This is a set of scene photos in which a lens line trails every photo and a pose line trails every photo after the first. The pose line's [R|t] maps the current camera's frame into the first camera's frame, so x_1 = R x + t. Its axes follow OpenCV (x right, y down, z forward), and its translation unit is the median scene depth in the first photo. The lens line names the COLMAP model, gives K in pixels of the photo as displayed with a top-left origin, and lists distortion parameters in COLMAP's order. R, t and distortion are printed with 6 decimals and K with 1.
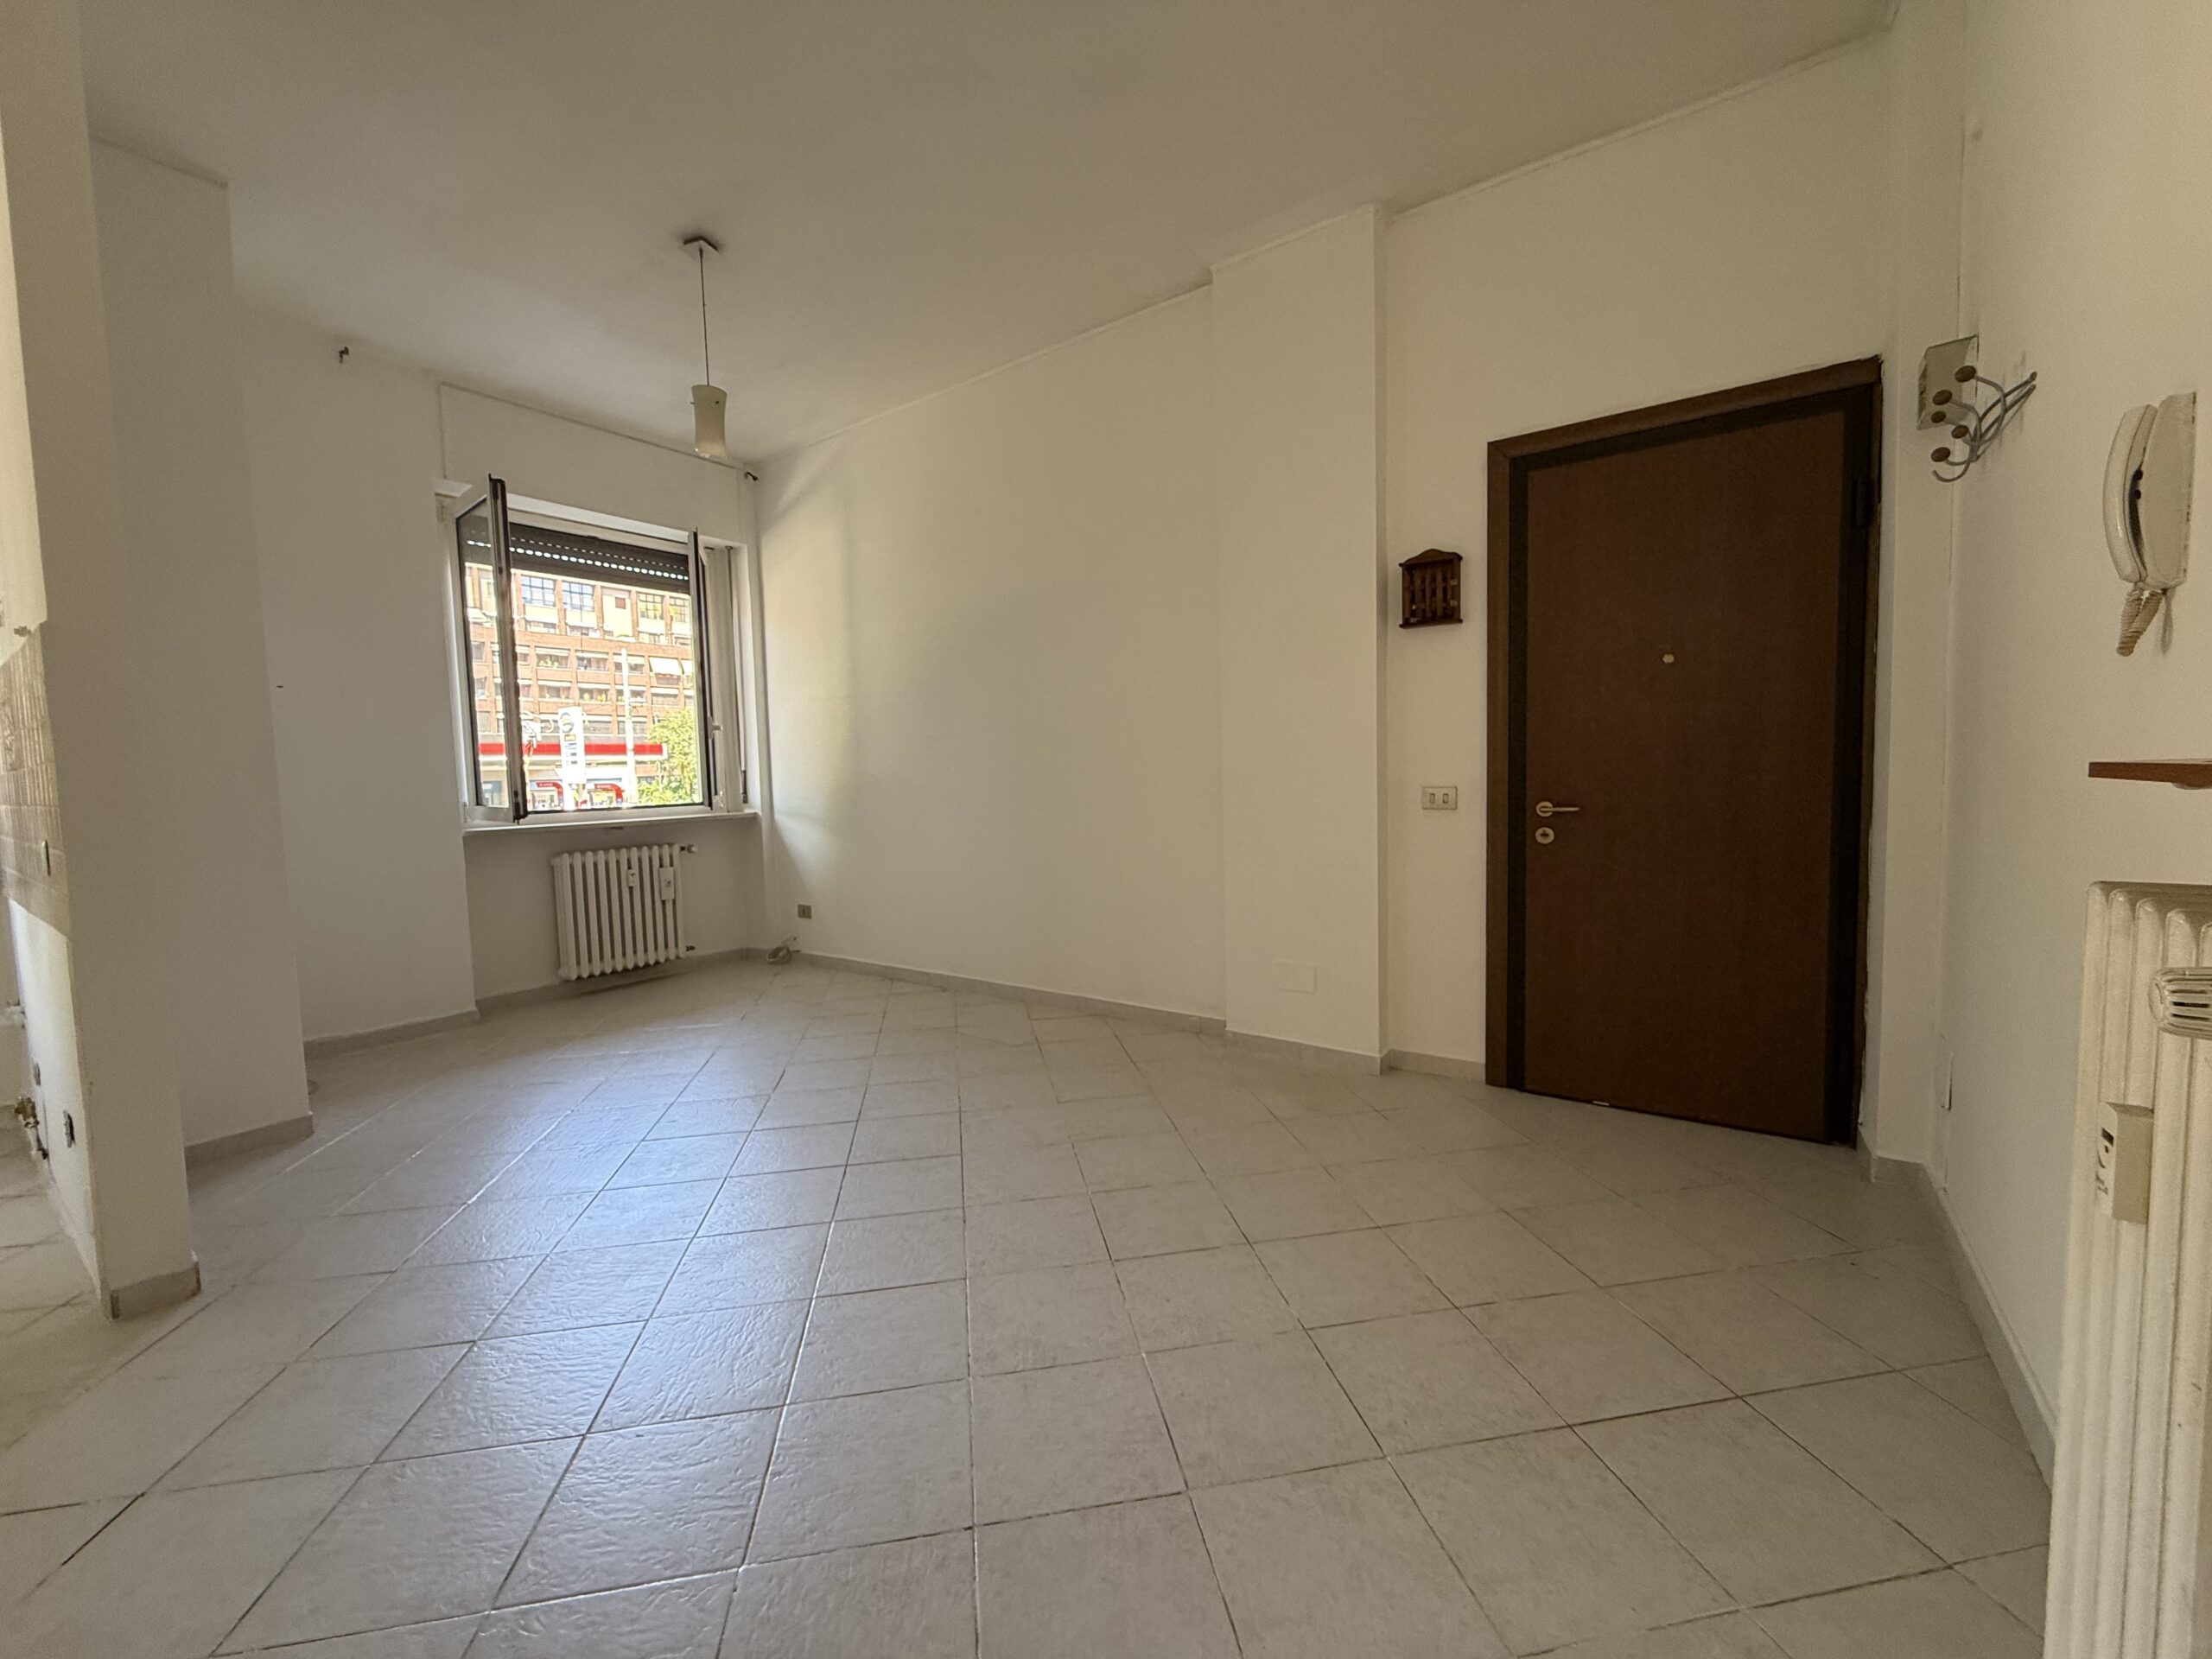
lens RADIAL K [[880.0, 0, 1097.7], [0, 880.0, 824.7], [0, 0, 1]] dist [-0.001526, 0.000341]
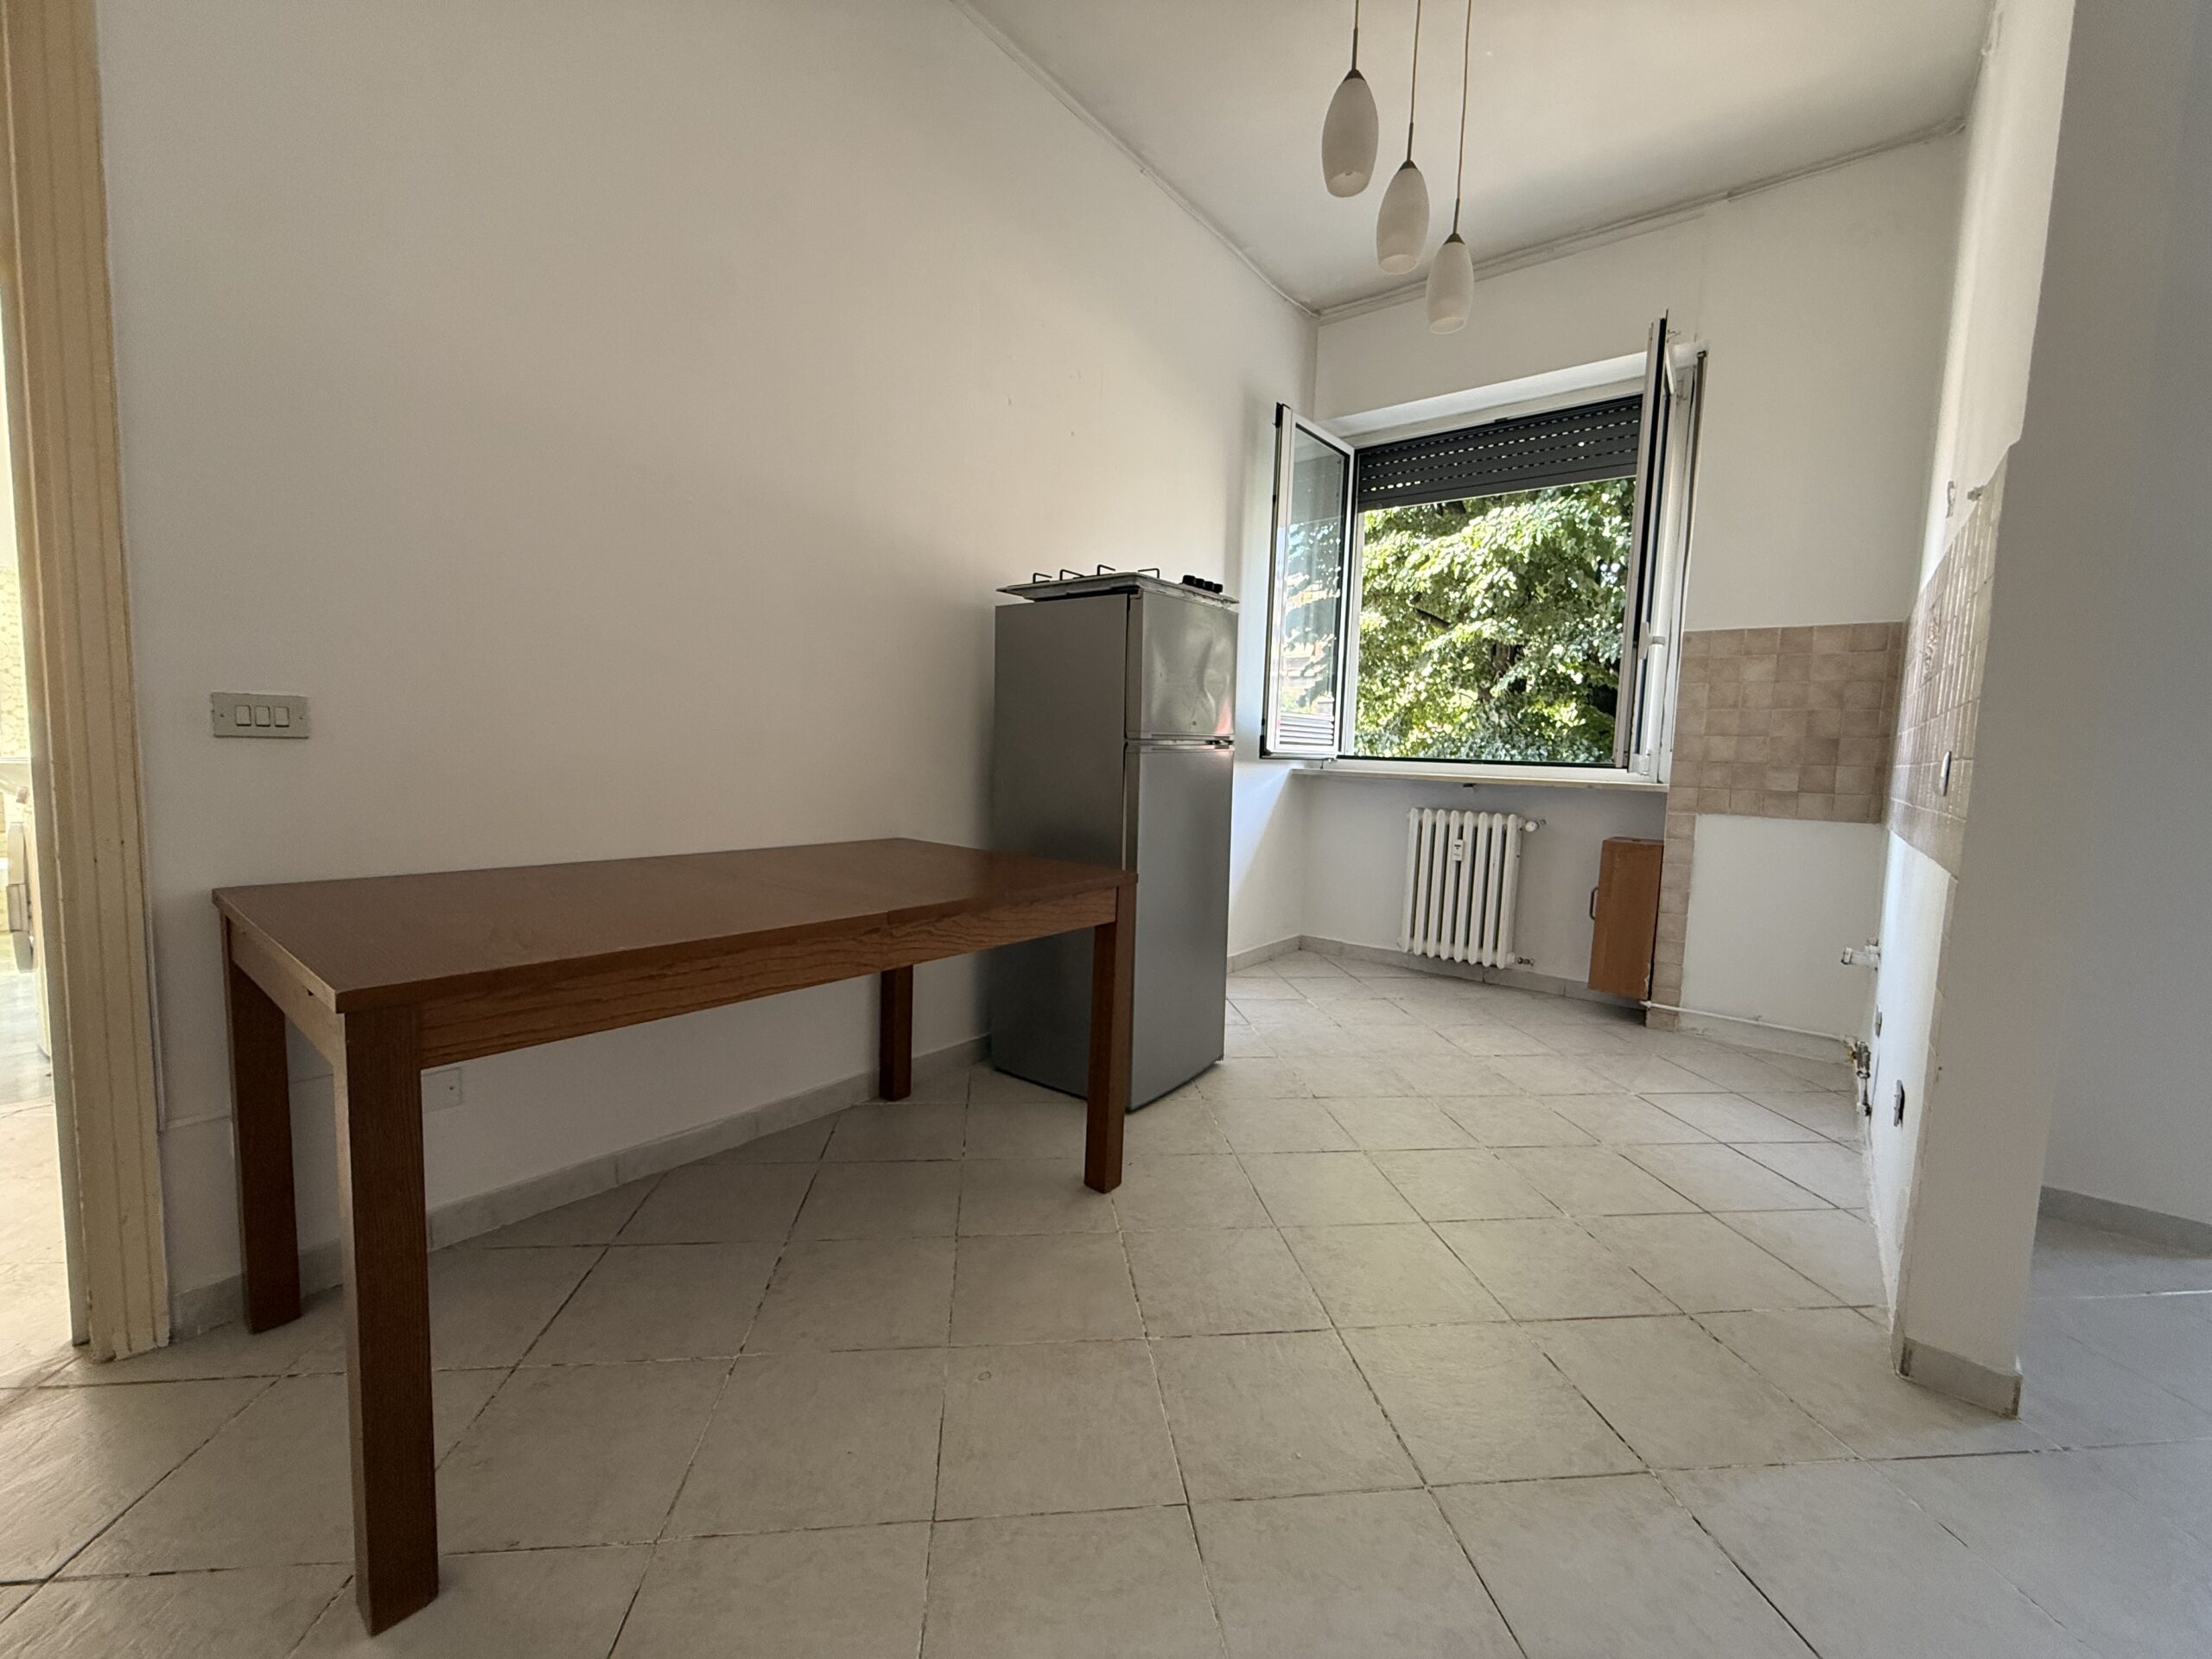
lens RADIAL K [[880.0, 0, 1099.1], [0, 880.0, 826.0], [0, 0, 1]] dist [-0.001526, 0.000341]
pose [[-0.058460, 0.113465, -0.991821, -0.182646], [-0.095553, 0.988322, 0.118697, 0.032565], [0.993706, 0.101711, -0.046935, 0.142871]]
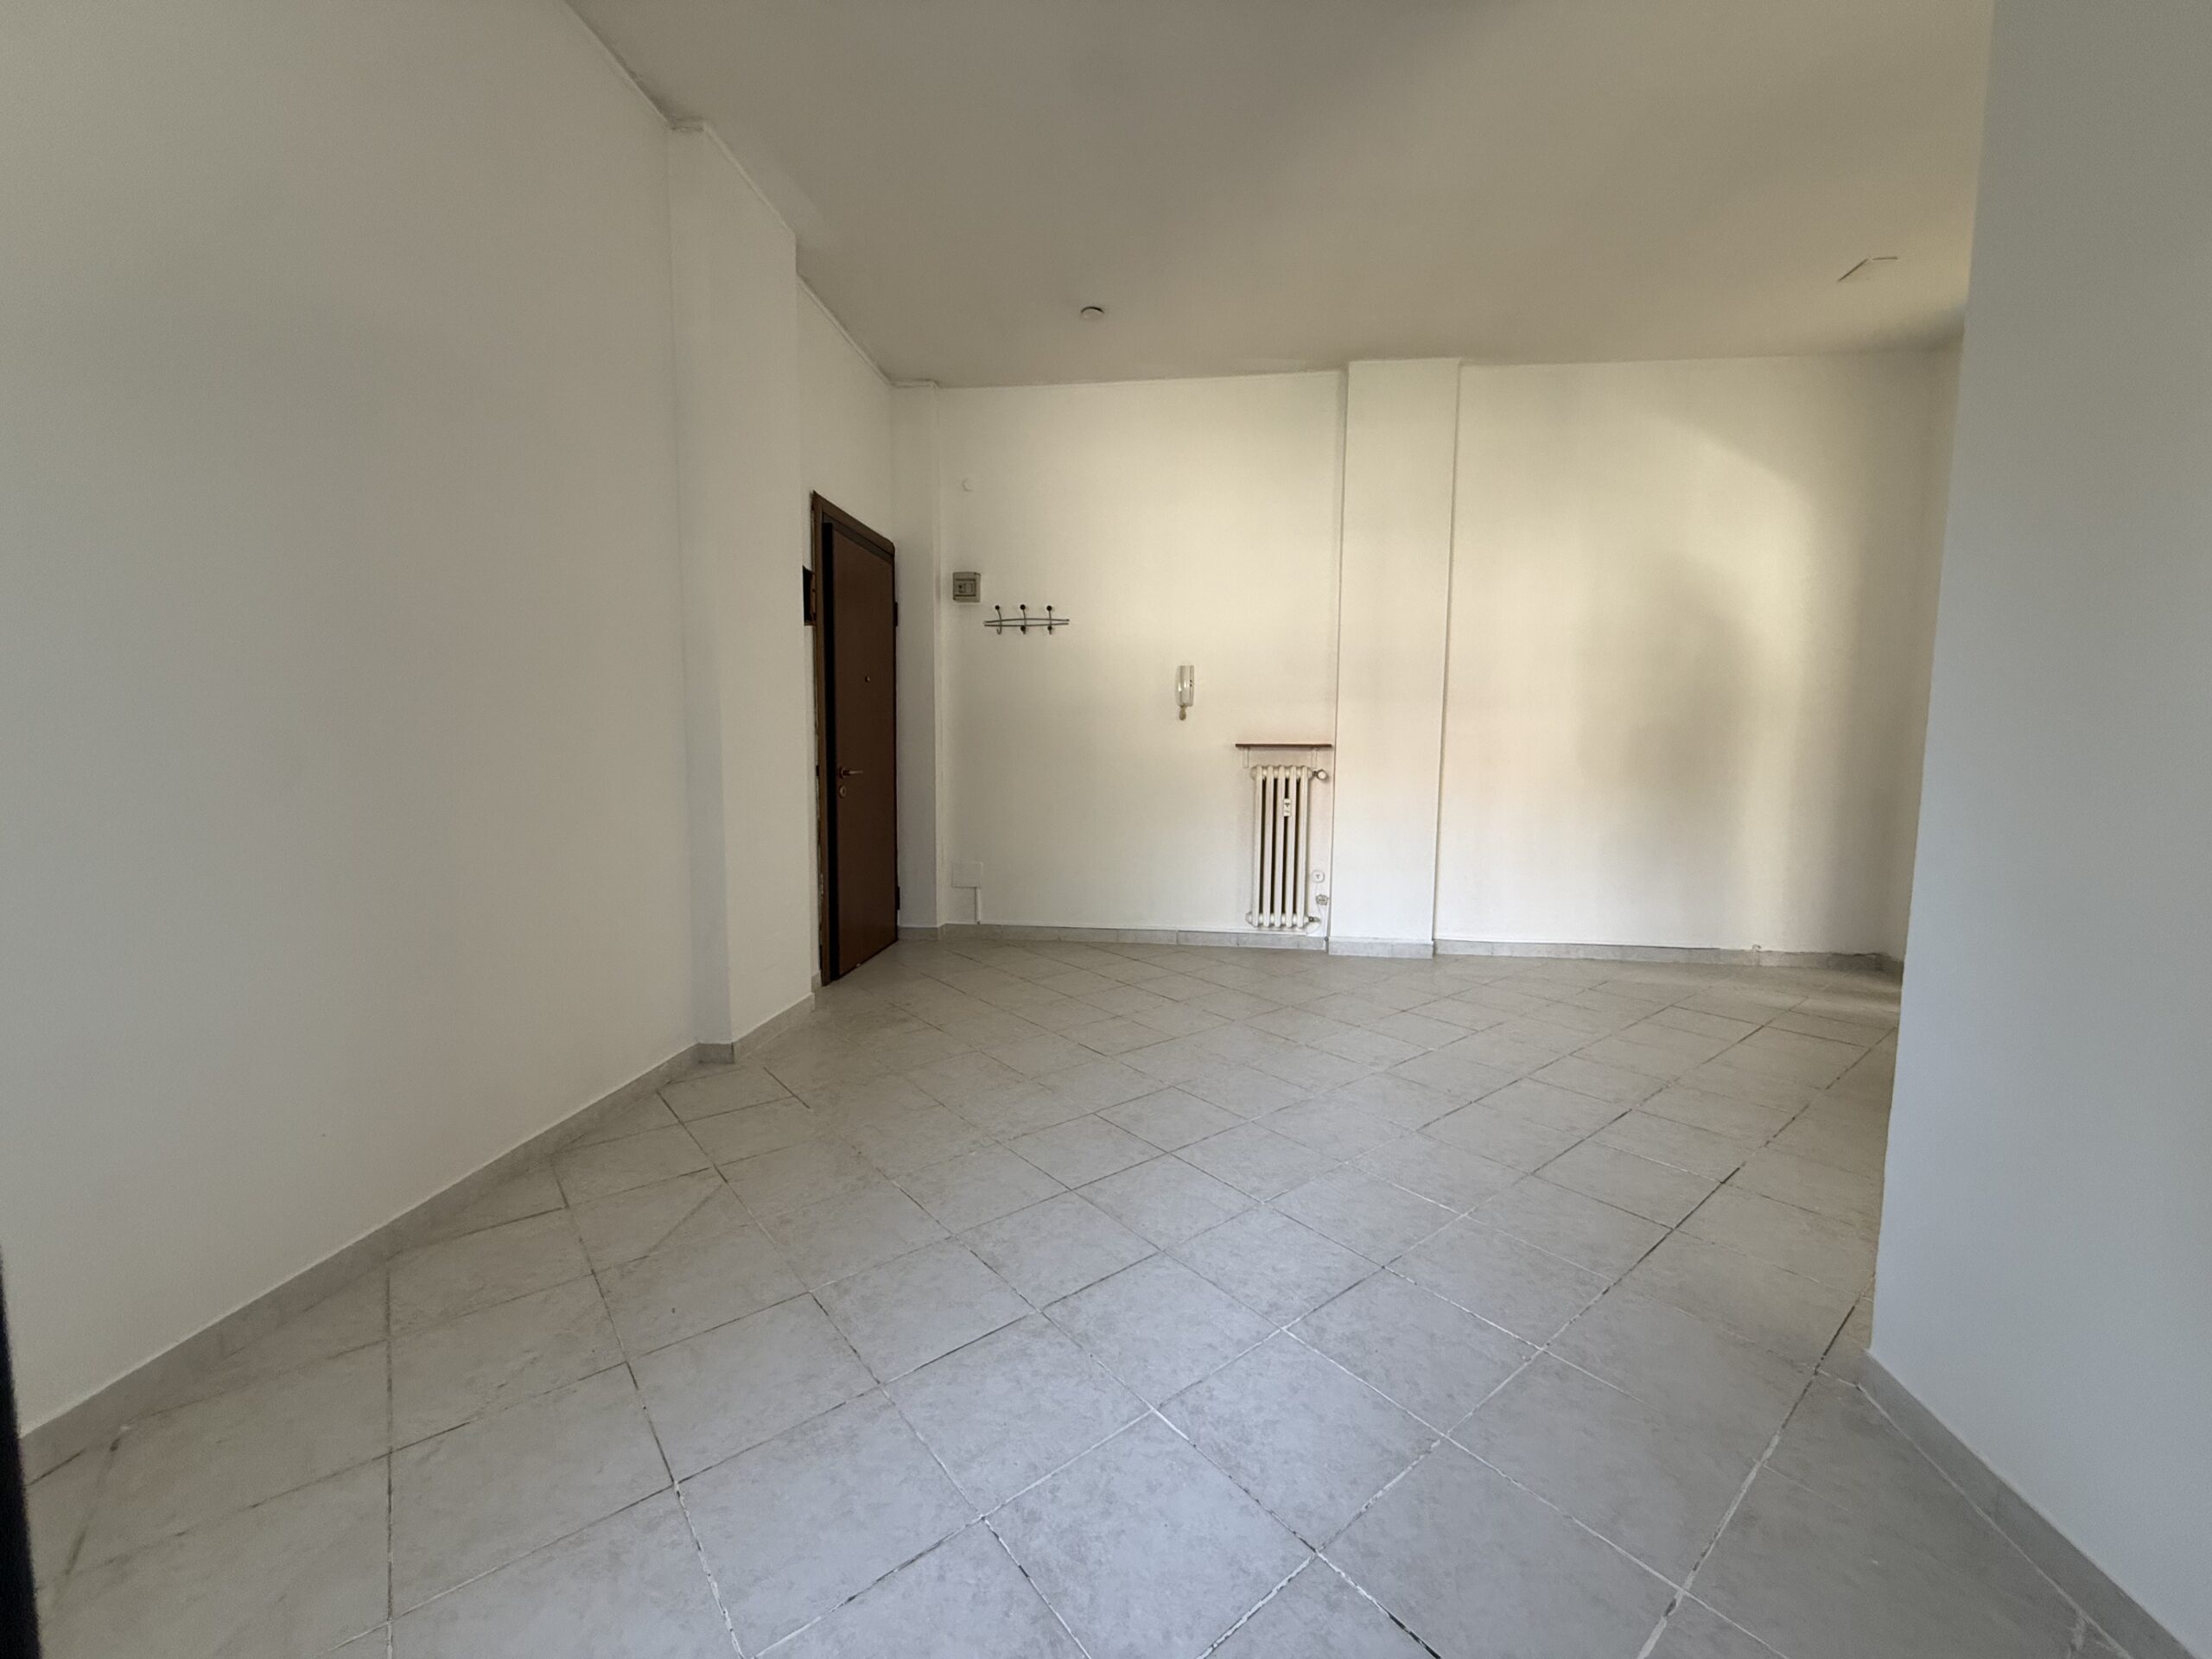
lens RADIAL K [[880.0, 0, 1100.9], [0, 880.0, 824.6], [0, 0, 1]] dist [-0.001526, 0.000341]
pose [[-0.486580, -0.055889, 0.871846, -0.692365], [0.060052, 0.993452, 0.097200, -0.035758], [-0.871570, 0.099652, -0.480037, 0.978749]]
